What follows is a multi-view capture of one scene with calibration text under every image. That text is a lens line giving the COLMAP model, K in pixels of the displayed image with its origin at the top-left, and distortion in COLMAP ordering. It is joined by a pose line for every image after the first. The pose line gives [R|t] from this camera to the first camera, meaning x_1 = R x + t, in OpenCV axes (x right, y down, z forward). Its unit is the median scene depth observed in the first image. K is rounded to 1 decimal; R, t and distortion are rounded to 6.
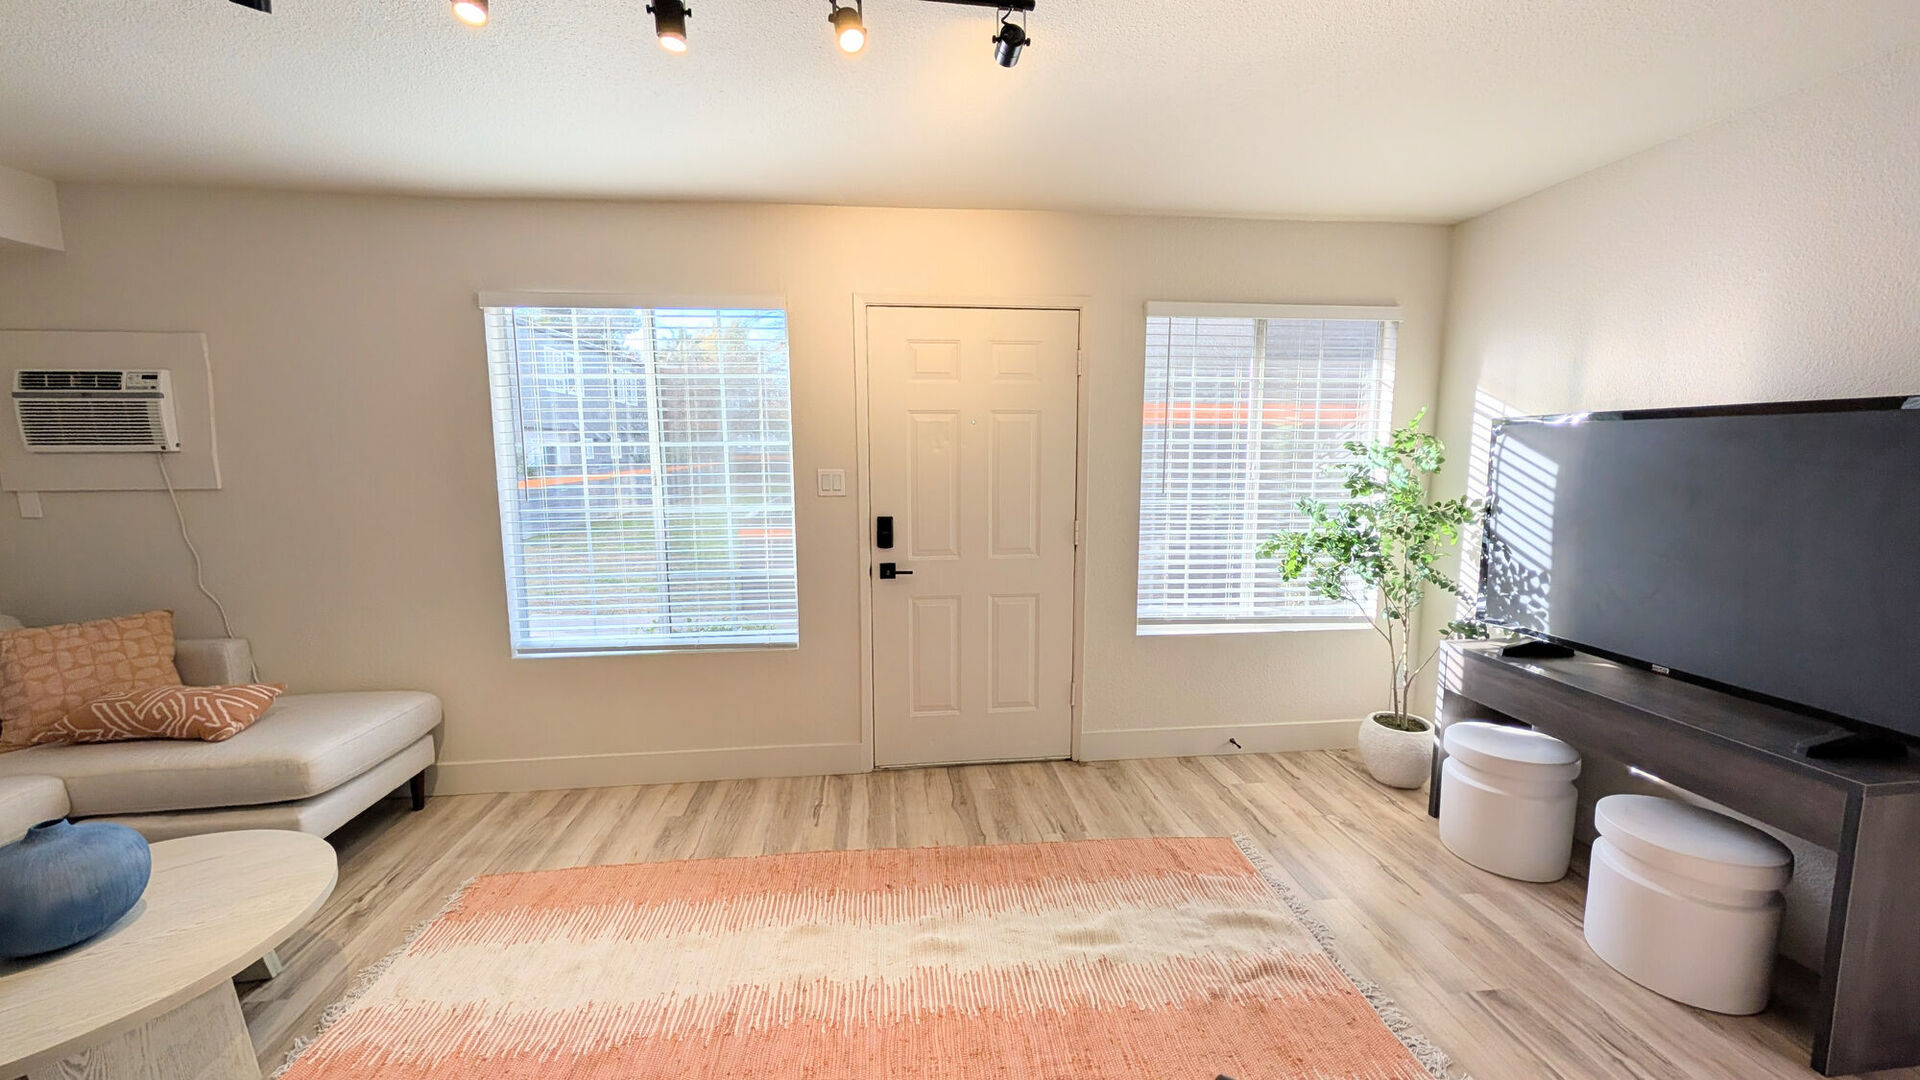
lens RADIAL K [[718.7, 0, 962.6], [0, 718.7, 535.0], [0, 0, 1]] dist [-0.000036, -0.000179]
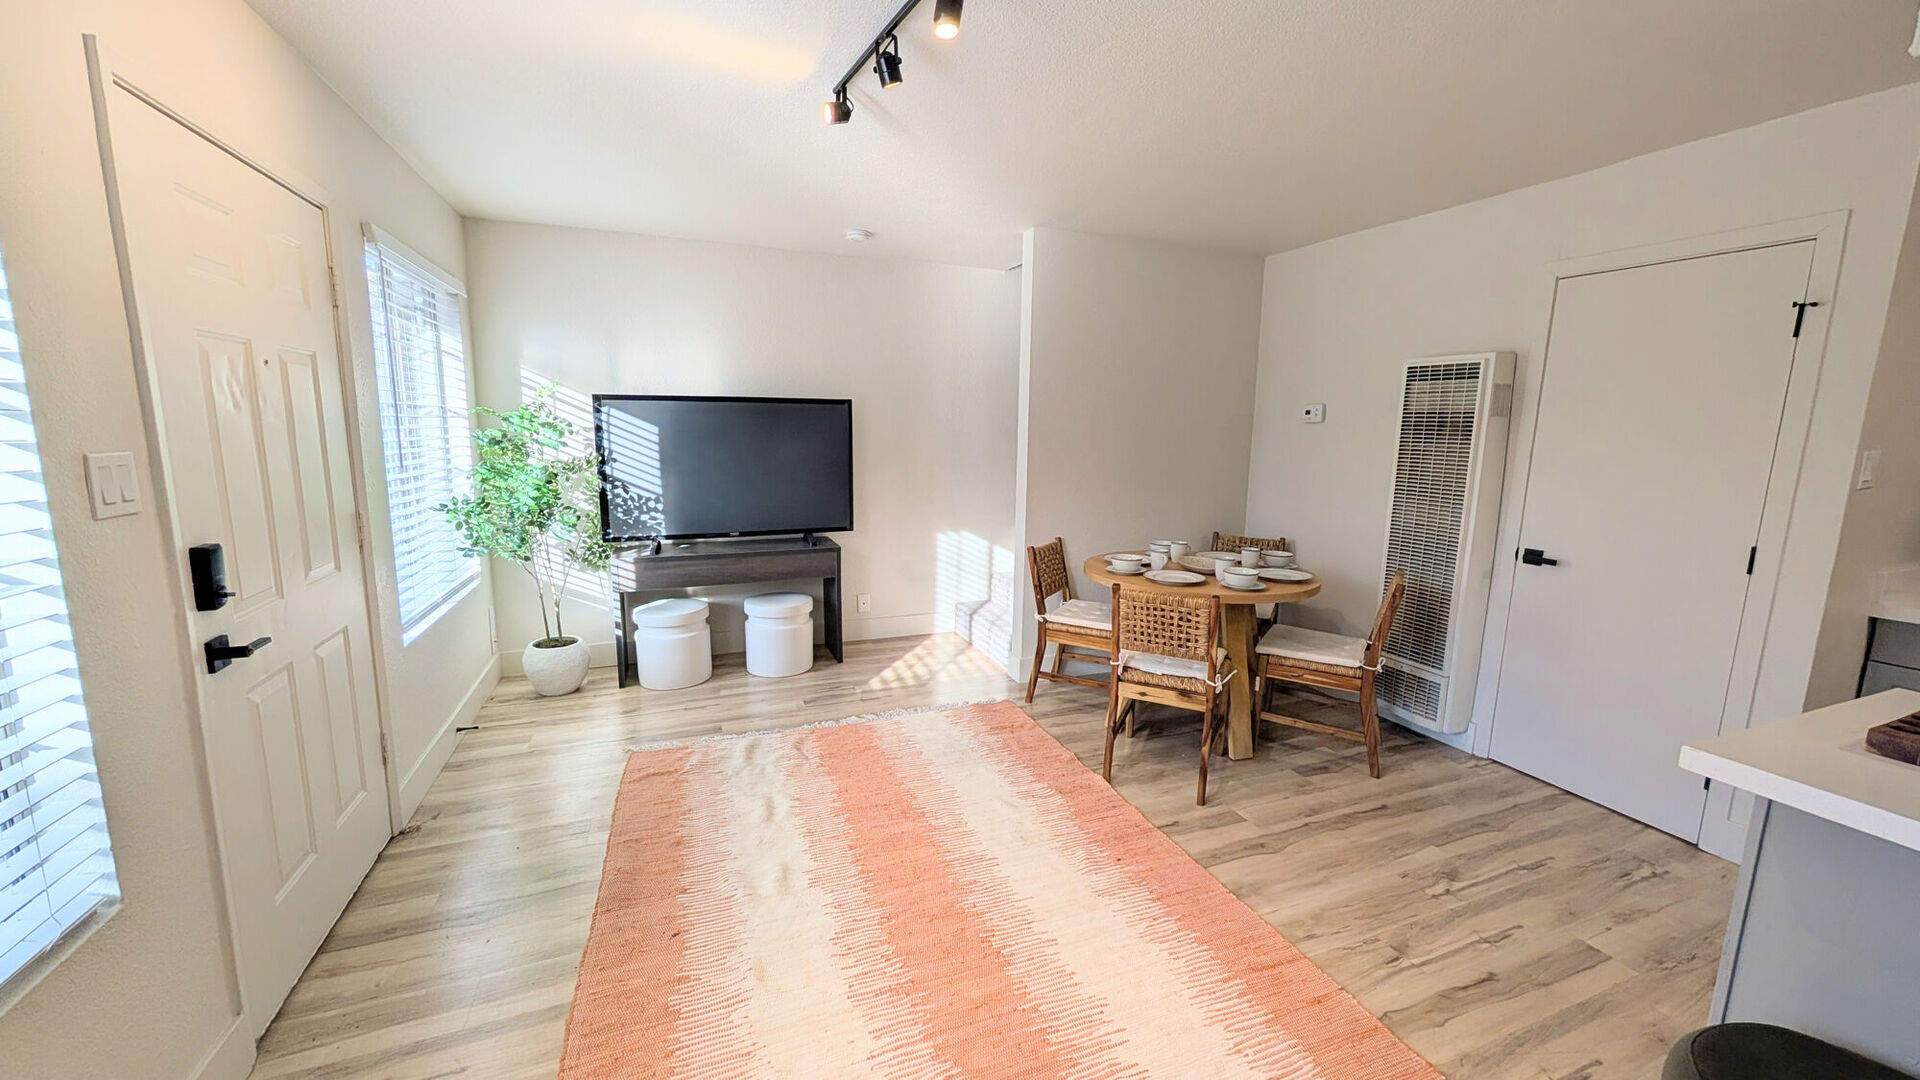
lens RADIAL K [[718.7, 0, 962.6], [0, 718.7, 535.0], [0, 0, 1]] dist [-0.000036, -0.000179]
pose [[-0.274906, -0.149089, 0.949842, -0.836794], [0.101011, 0.977959, 0.182737, -0.081836], [-0.956150, 0.146180, -0.253787, 0.743899]]
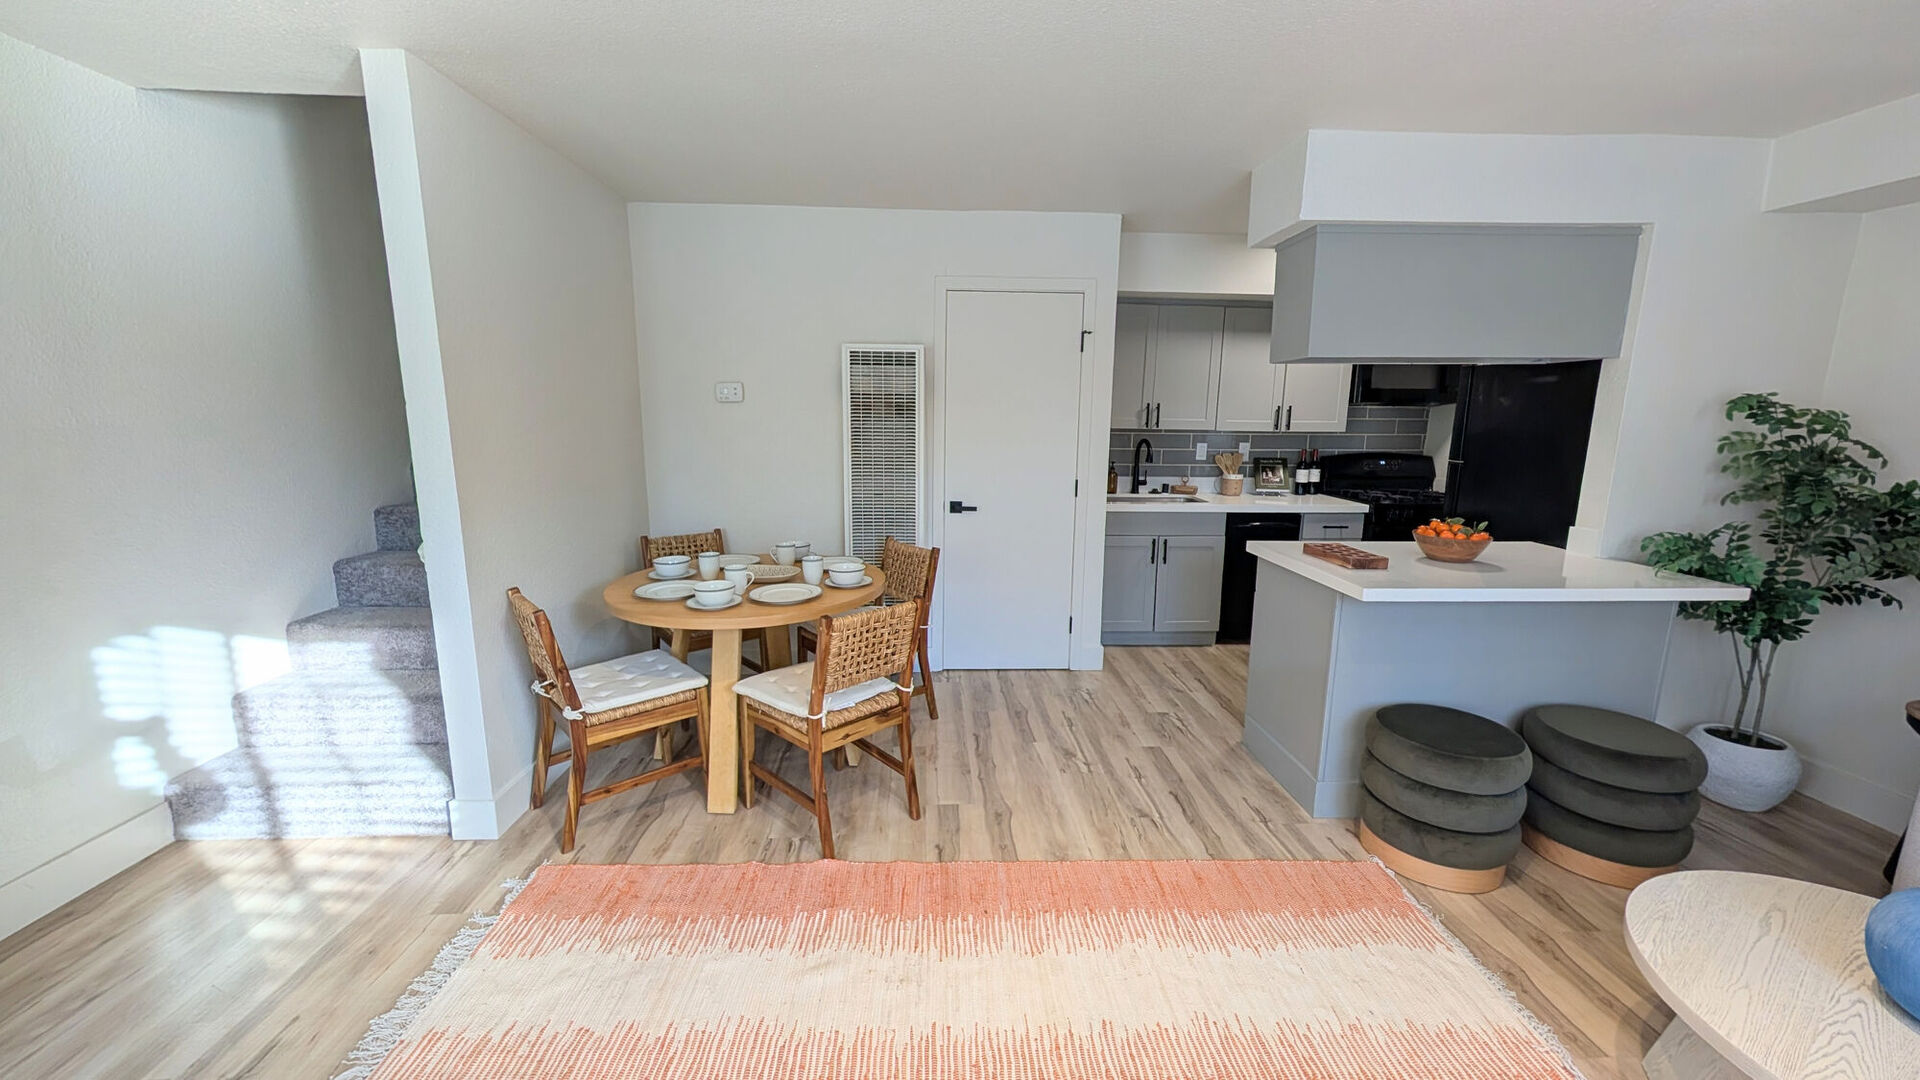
lens RADIAL K [[718.7, 0, 962.6], [0, 718.7, 535.0], [0, 0, 1]] dist [-0.000036, -0.000179]
pose [[-0.998209, -0.015554, 0.057759, -0.093983], [0.002026, 0.956255, 0.292526, -0.126172], [-0.059782, 0.292119, -0.954512, 1.025255]]
